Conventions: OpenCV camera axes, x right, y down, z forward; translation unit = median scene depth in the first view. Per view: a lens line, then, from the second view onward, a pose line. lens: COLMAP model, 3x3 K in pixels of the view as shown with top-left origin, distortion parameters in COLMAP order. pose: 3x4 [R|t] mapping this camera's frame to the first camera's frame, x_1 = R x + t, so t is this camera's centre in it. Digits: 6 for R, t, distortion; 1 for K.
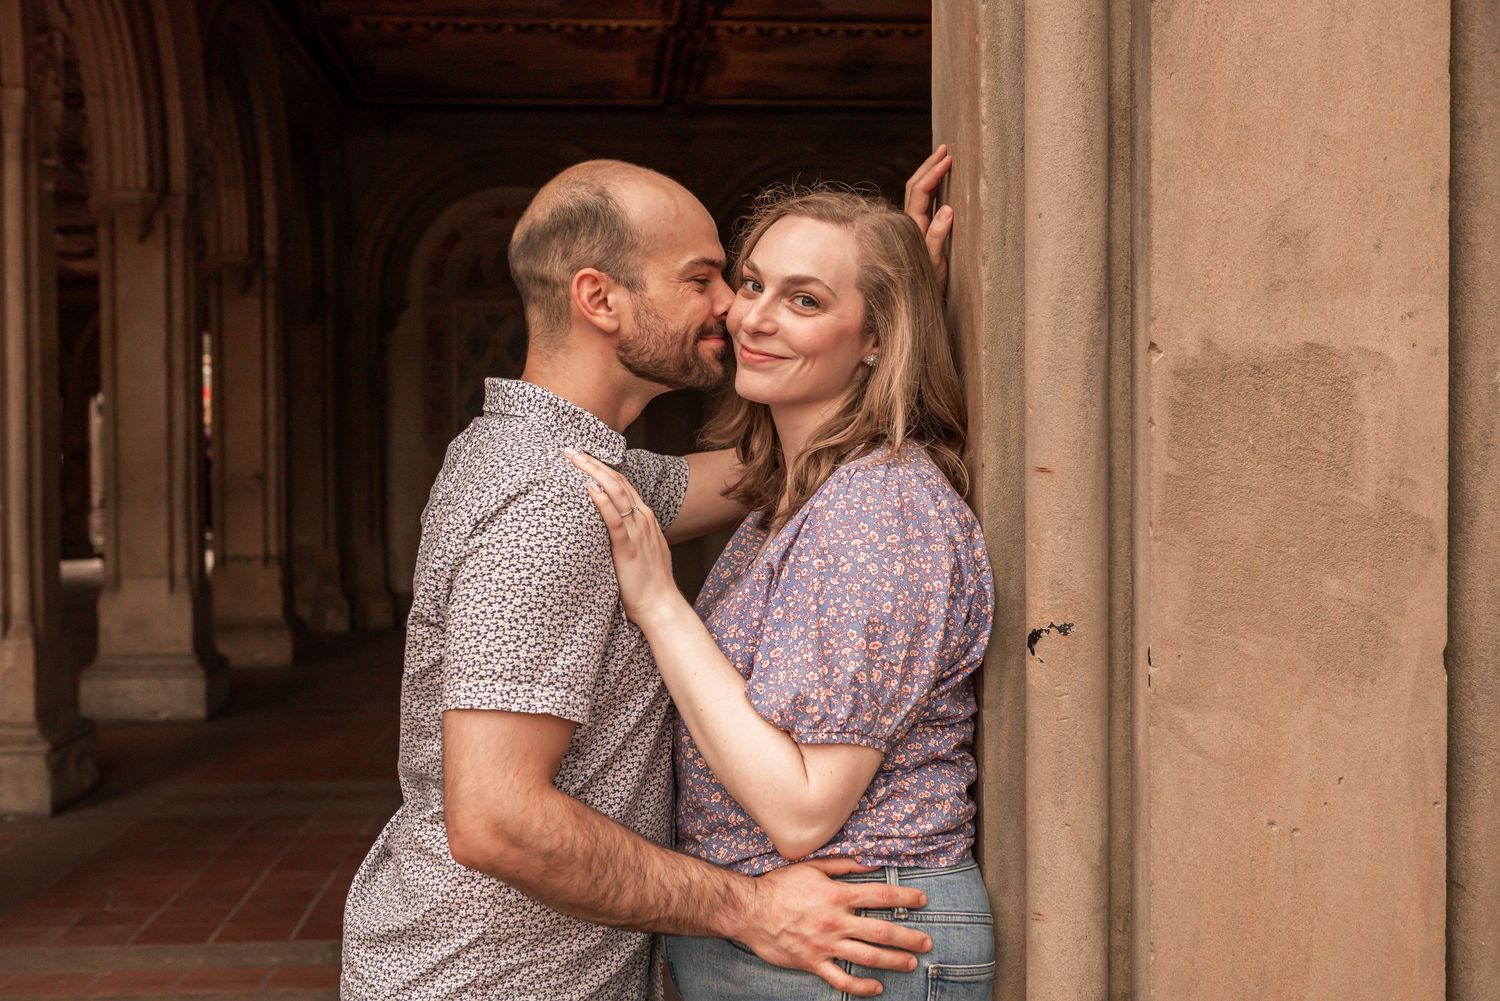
lens RADIAL K [[1879.8, 0, 748.7], [0, 1879.8, 506.8], [0, 0, 1]] dist [0.028236, 0.000000]
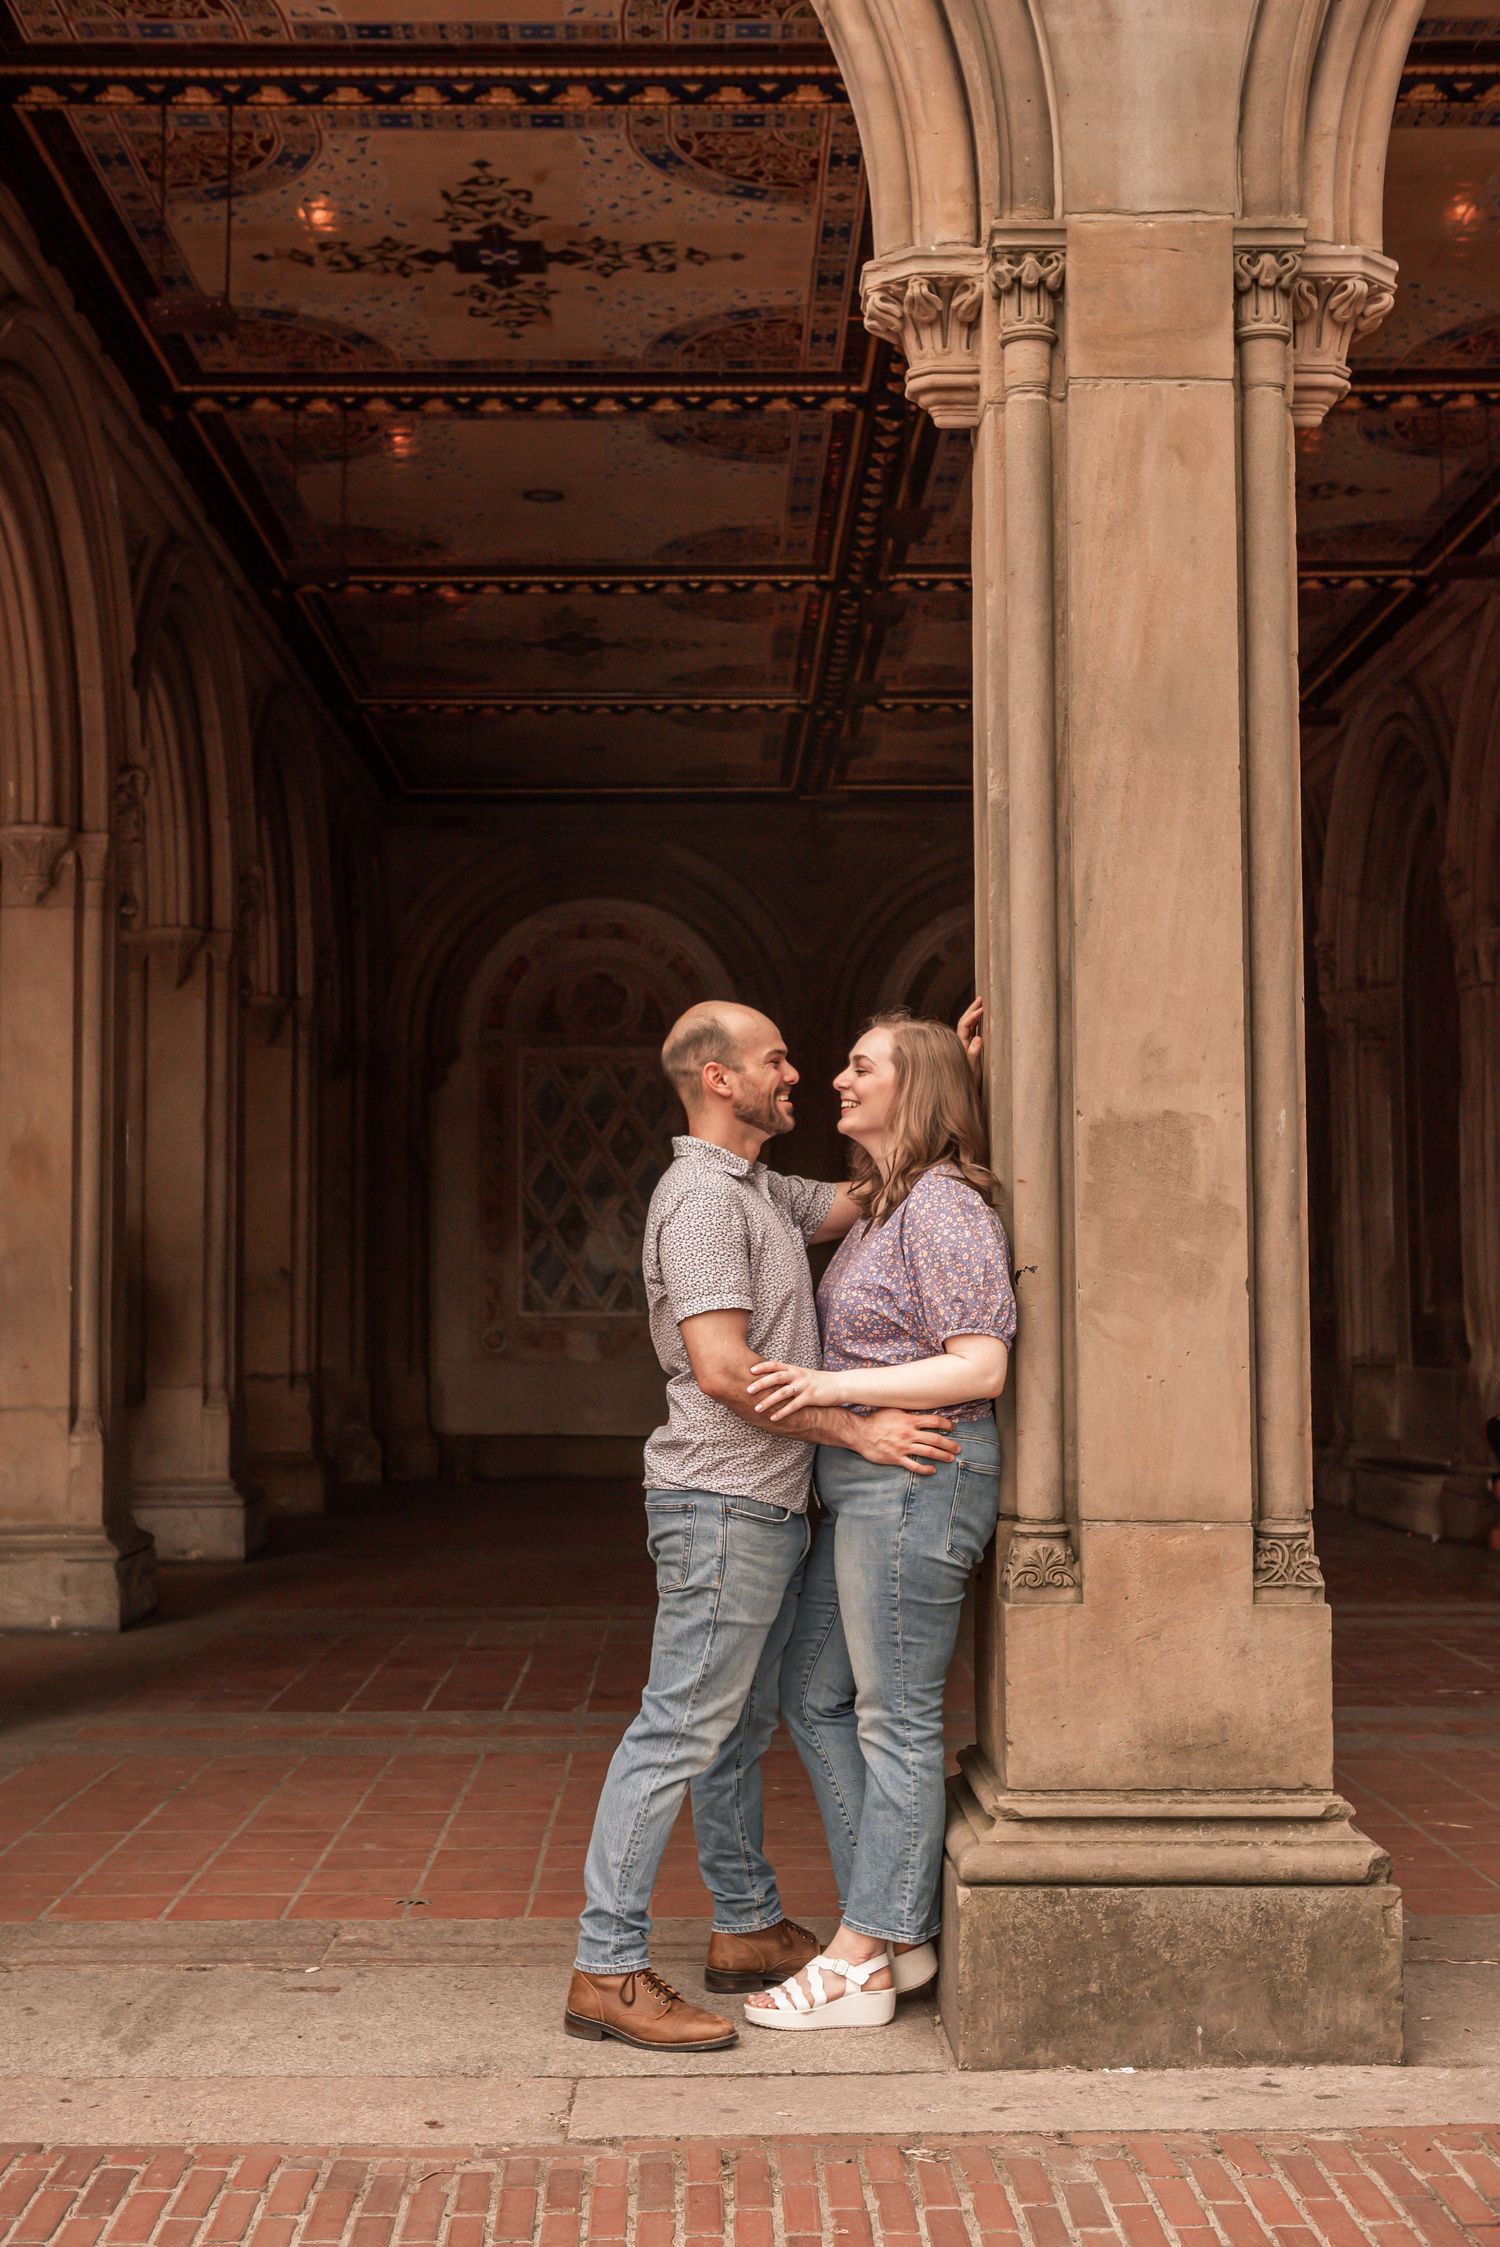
lens RADIAL K [[2940.5, 0, 747.0], [0, 2940.5, 1125.6], [0, 0, 1]] dist [0.012199, 0.000000]
pose [[0.998207, -0.002927, -0.059783, 0.013650], [-0.001744, 0.996958, -0.077921, 0.031973], [0.059829, 0.077886, 0.995165, -0.394931]]
